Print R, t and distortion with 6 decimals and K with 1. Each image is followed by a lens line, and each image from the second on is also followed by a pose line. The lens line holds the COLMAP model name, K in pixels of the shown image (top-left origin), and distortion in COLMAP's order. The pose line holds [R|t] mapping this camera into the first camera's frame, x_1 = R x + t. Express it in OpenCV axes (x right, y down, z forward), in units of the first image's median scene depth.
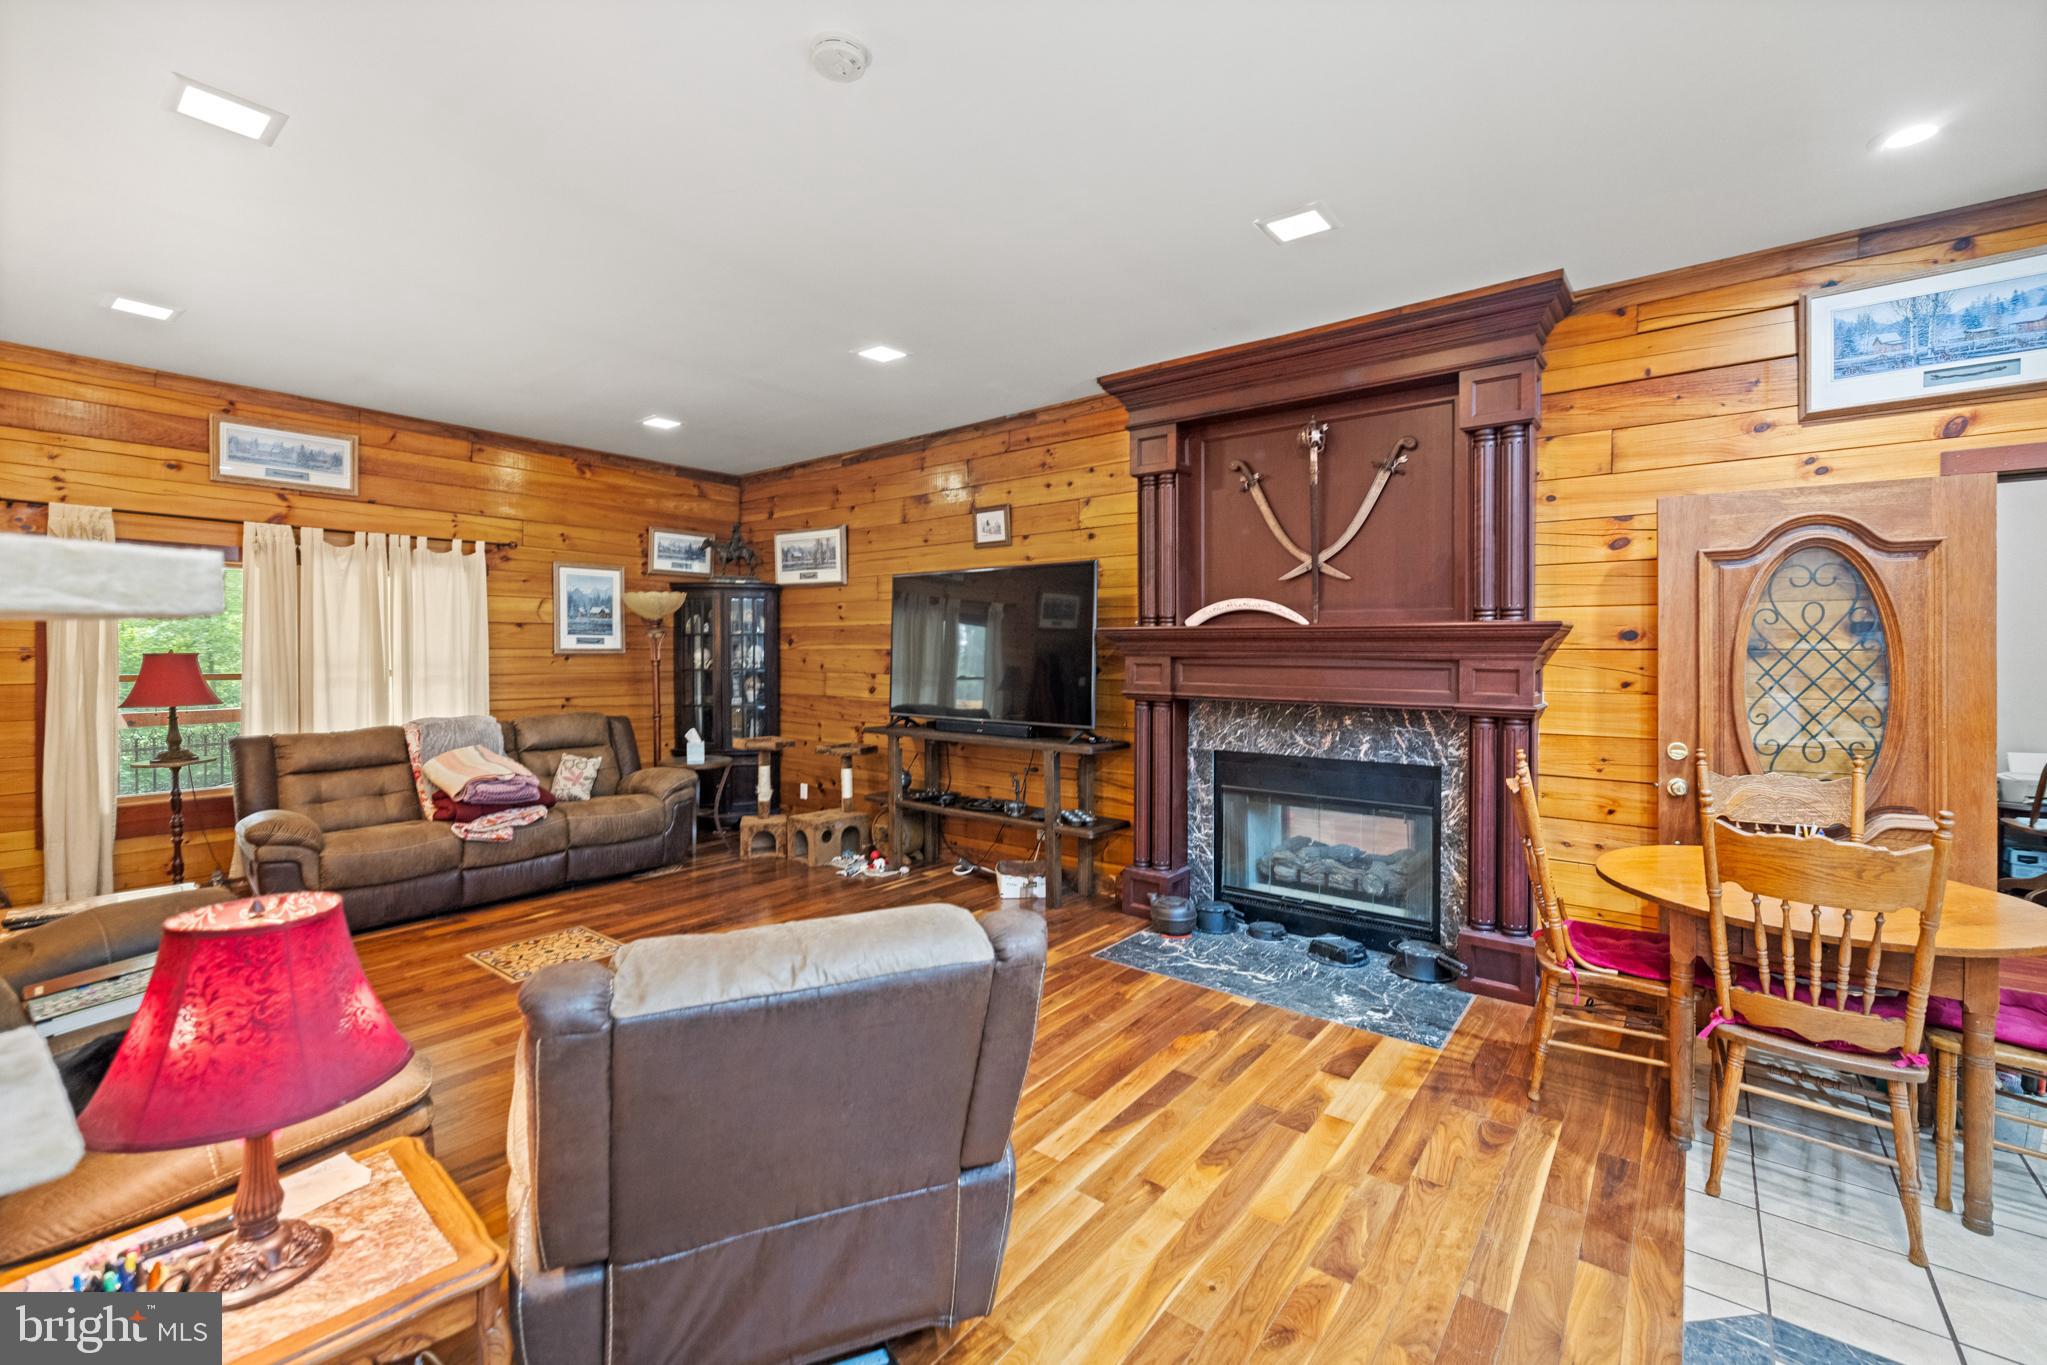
lens RADIAL K [[863.1, 0, 1018.3], [0, 863.1, 656.0], [0, 0, 1]] dist [0.000461, -0.000222]
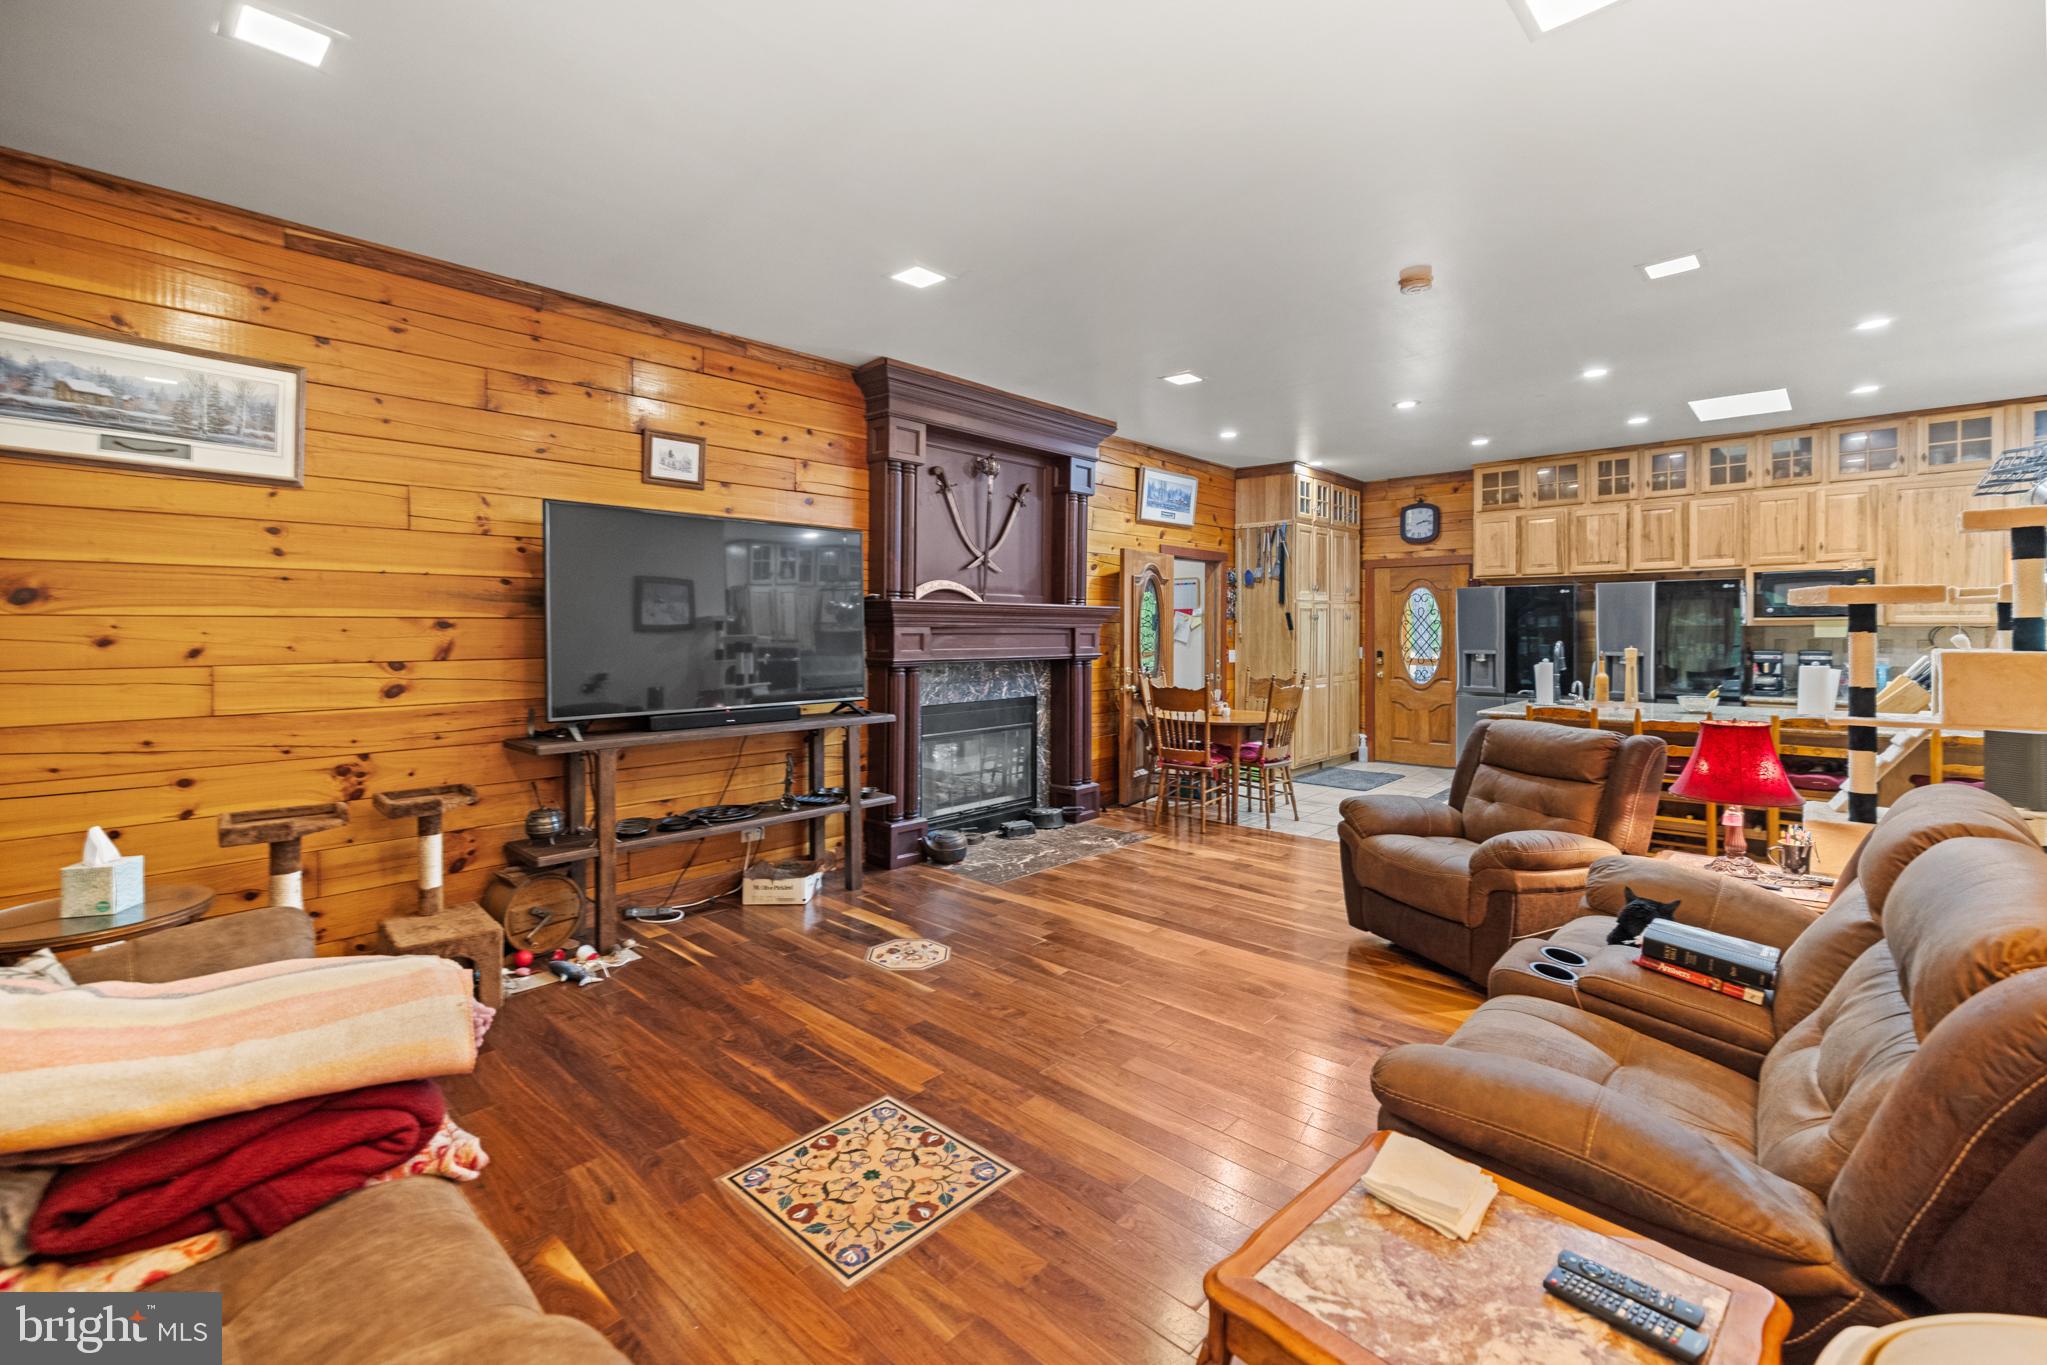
lens RADIAL K [[872.4, 0, 1021.3], [0, 872.4, 638.1], [0, 0, 1]] dist [0.001137, -0.000297]
pose [[0.081949, -0.009616, 0.996590, -1.024756], [0.010310, 0.999908, 0.008801, 0.007055], [-0.996583, 0.009553, 0.082040, 0.825200]]
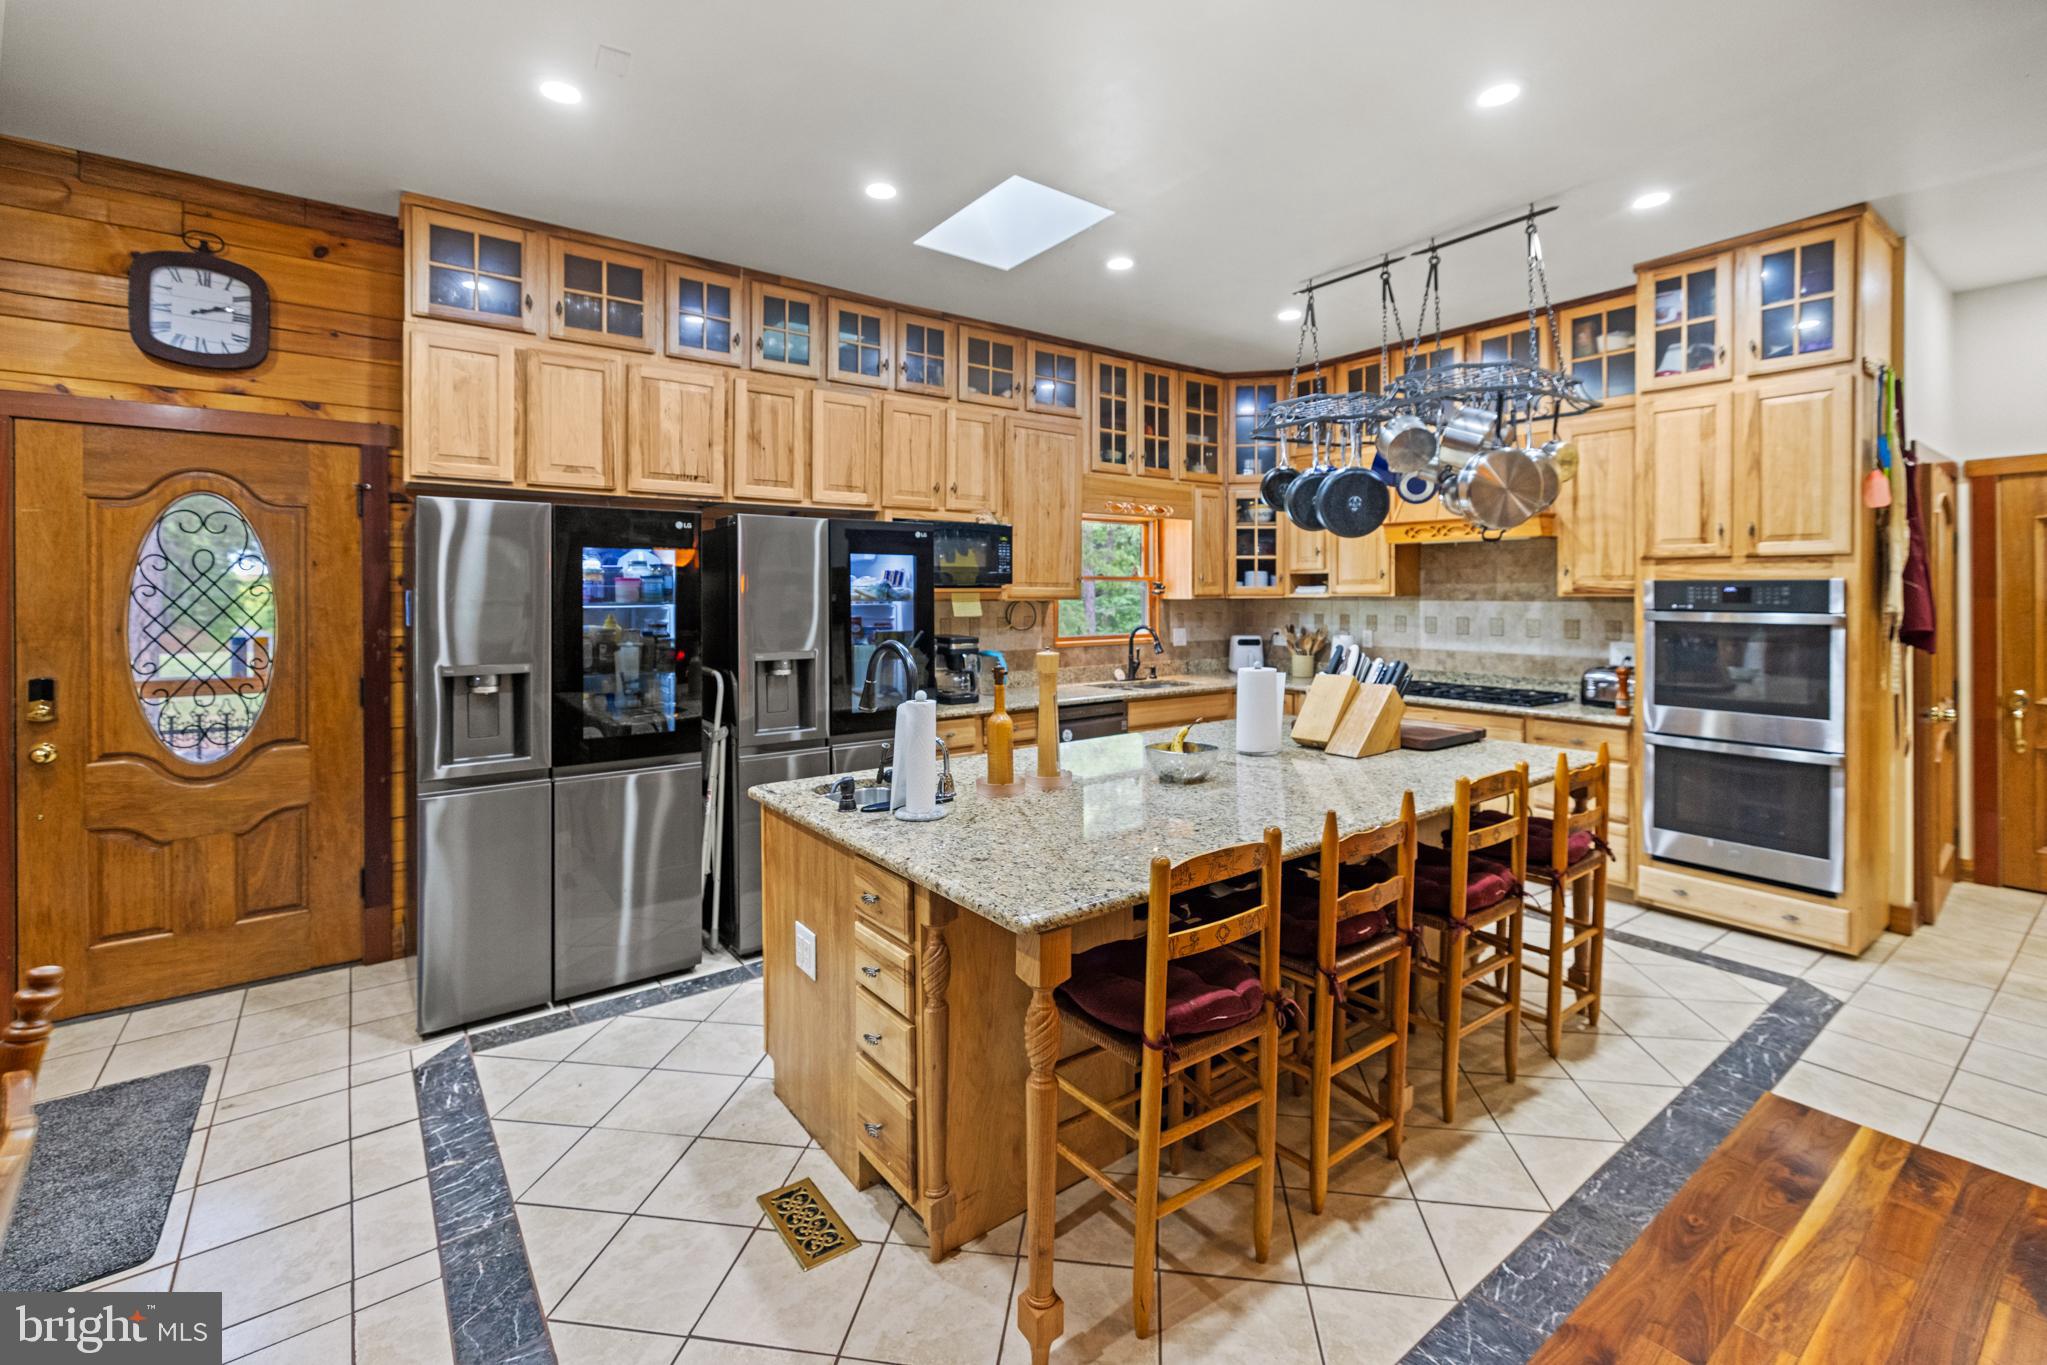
lens RADIAL K [[883.6, 0, 1022.8], [0, 883.6, 596.7], [0, 0, 1]] dist [0.000958, -0.000197]
pose [[-0.965809, 0.003191, 0.259236, 0.237641], [0.005339, 0.999957, 0.007582, 0.000777], [-0.259200, 0.008707, -0.965784, 0.596751]]
